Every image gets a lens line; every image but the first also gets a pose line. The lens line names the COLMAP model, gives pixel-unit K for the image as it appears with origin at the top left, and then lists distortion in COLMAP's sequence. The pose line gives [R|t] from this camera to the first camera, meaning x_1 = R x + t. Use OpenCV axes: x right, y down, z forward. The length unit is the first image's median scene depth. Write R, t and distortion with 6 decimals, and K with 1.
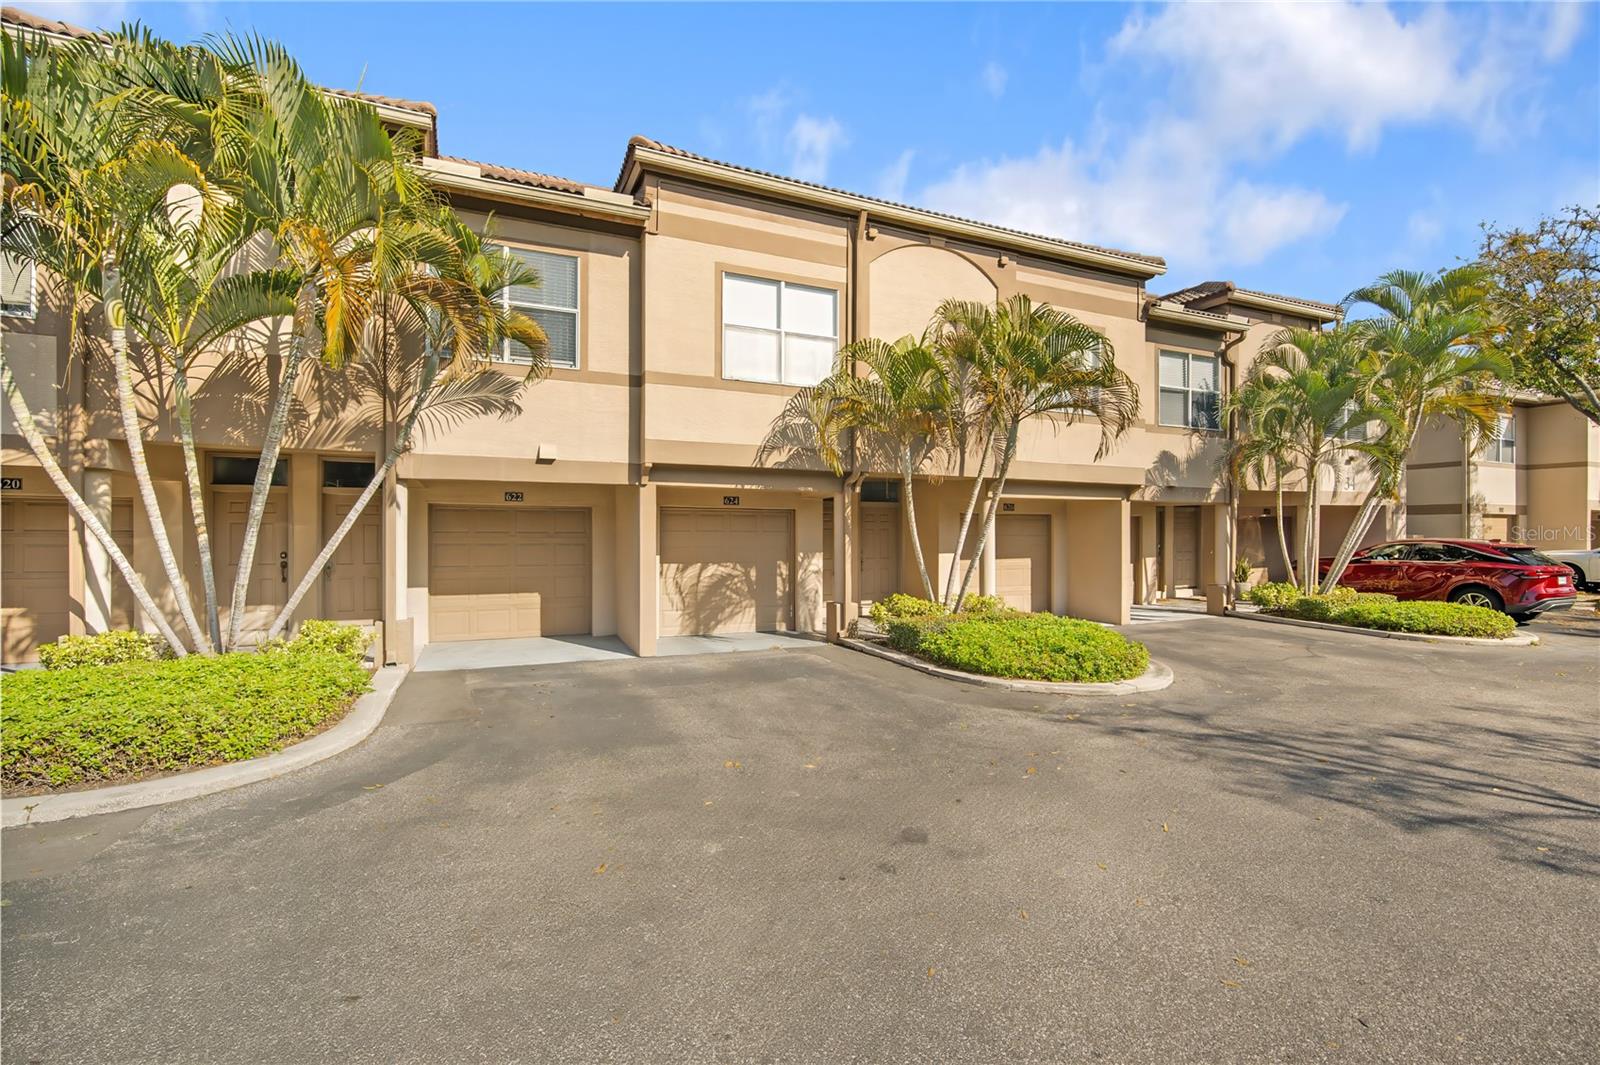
lens RADIAL K [[688.4, 0, 798.5], [0, 688.4, 560.4], [0, 0, 1]] dist [0.008750, 0.000239]
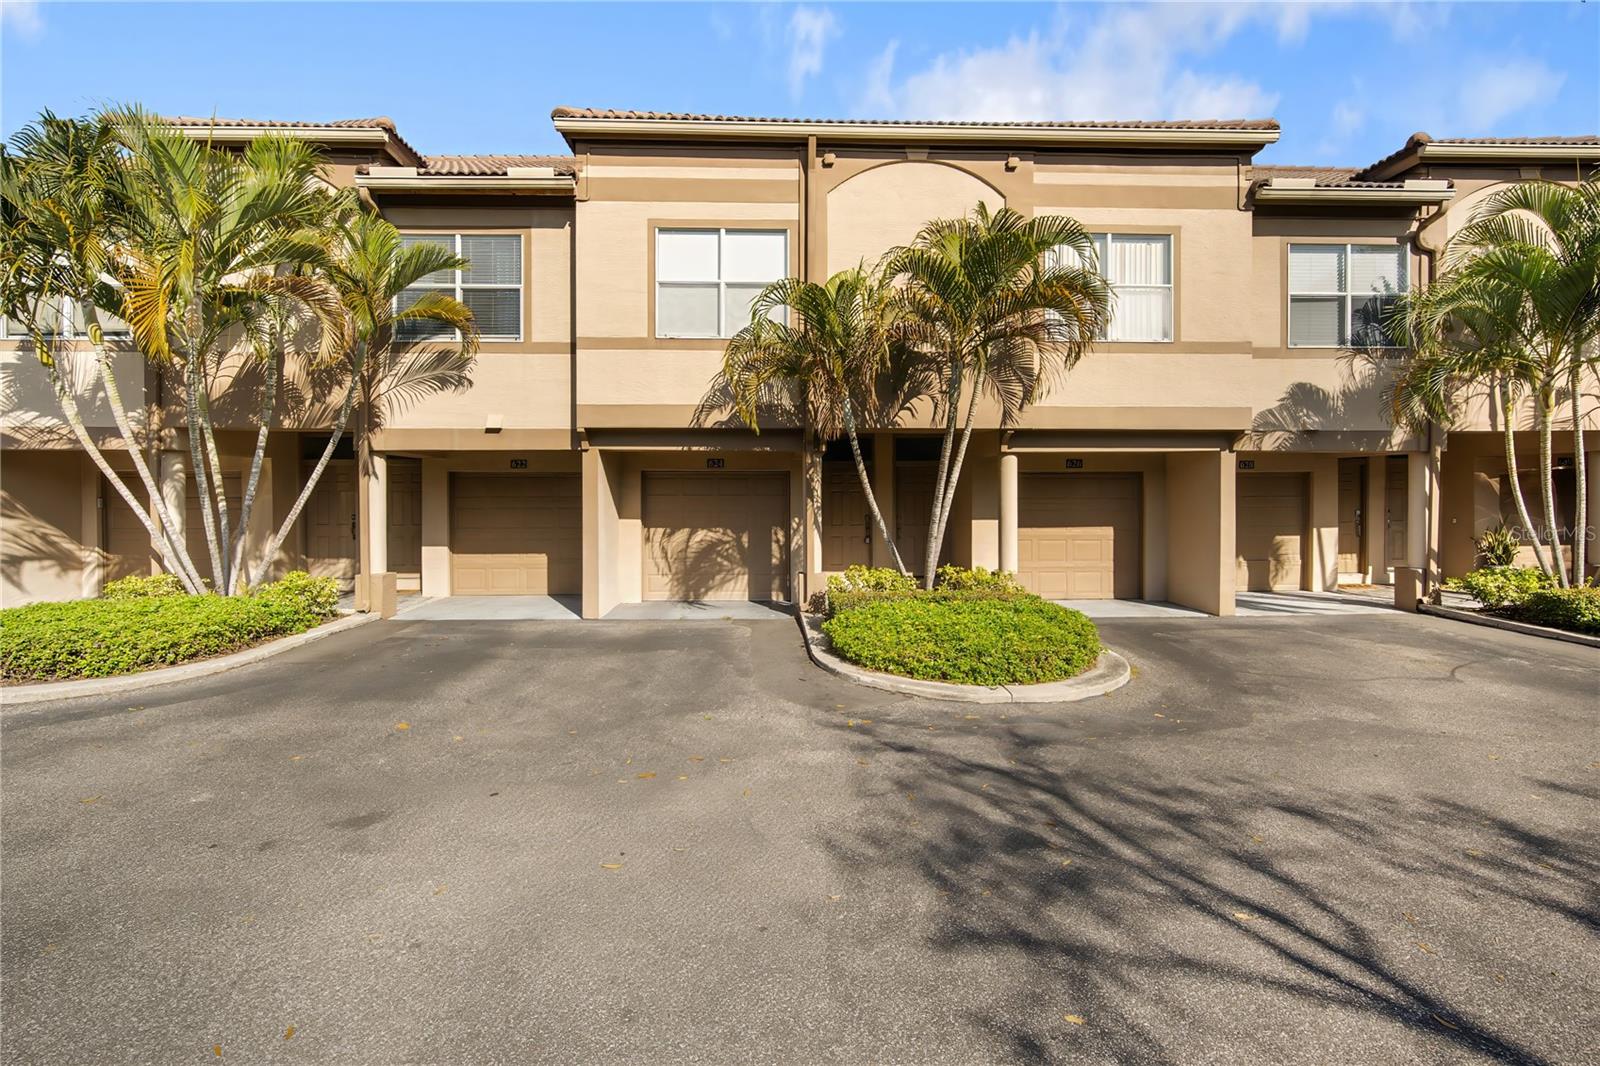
lens RADIAL K [[707.9, 0, 791.7], [0, 707.9, 530.5], [0, 0, 1]] dist [-0.000196, 0.000916]
pose [[0.927451, 0.012778, -0.373727, 0.413101], [-0.010481, 0.999912, 0.008176, -0.002488], [0.373799, -0.003666, 0.927503, 0.134476]]
